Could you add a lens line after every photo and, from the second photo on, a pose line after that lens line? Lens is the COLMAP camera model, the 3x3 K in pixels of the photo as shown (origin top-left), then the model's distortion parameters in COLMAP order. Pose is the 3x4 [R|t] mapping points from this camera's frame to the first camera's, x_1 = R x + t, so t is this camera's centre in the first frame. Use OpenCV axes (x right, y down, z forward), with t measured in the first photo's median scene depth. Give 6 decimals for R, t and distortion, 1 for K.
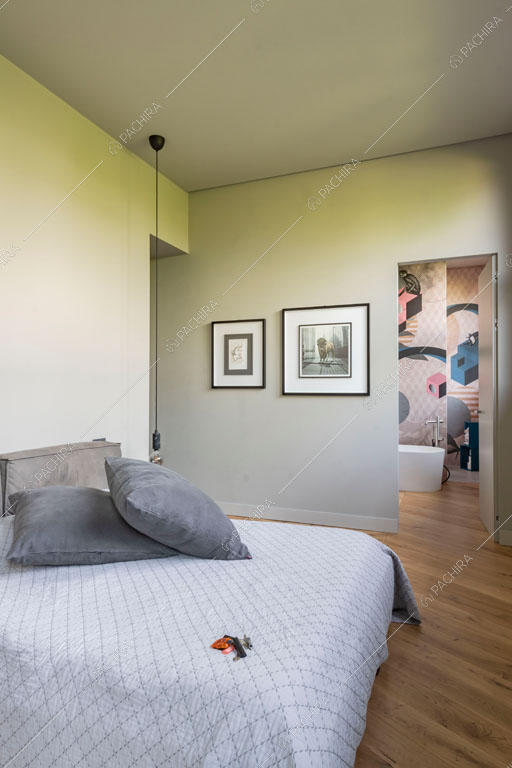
lens RADIAL K [[465.8, 0, 256.0], [0, 465.8, 384.0], [0, 0, 1]] dist [0.014411, -0.003095]
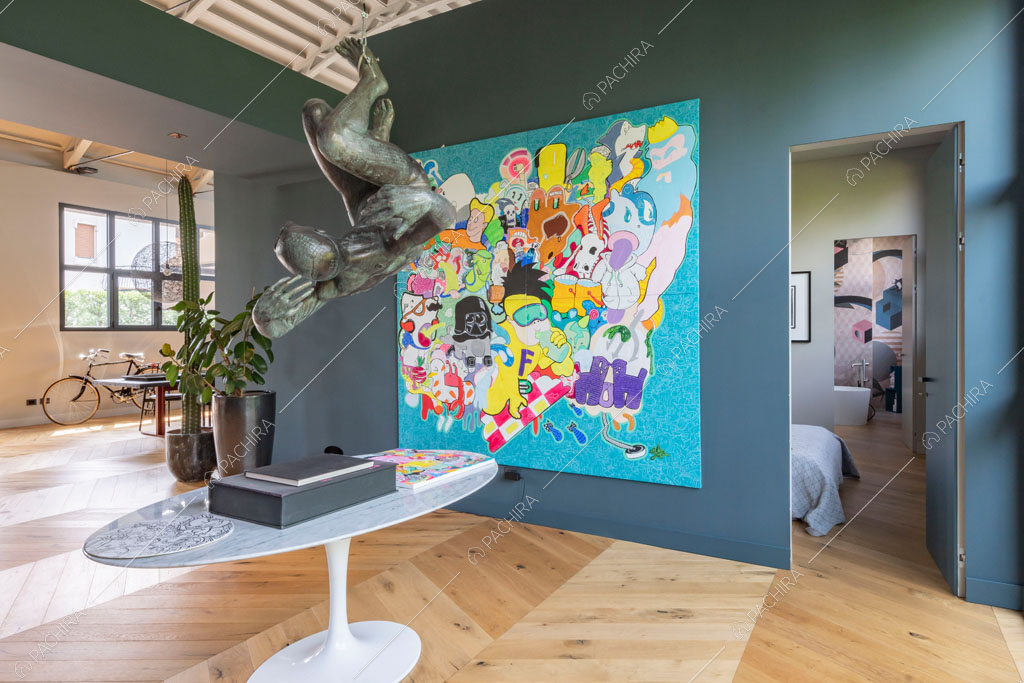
lens RADIAL K [[621.0, 0, 512.0], [0, 621.0, 341.5], [0, 0, 1]] dist [0.014411, -0.003095]
pose [[0.991750, -0.008362, -0.127913, -0.234029], [0.011854, 0.999577, 0.026562, -0.021350], [0.127637, -0.027860, 0.991430, -0.539082]]
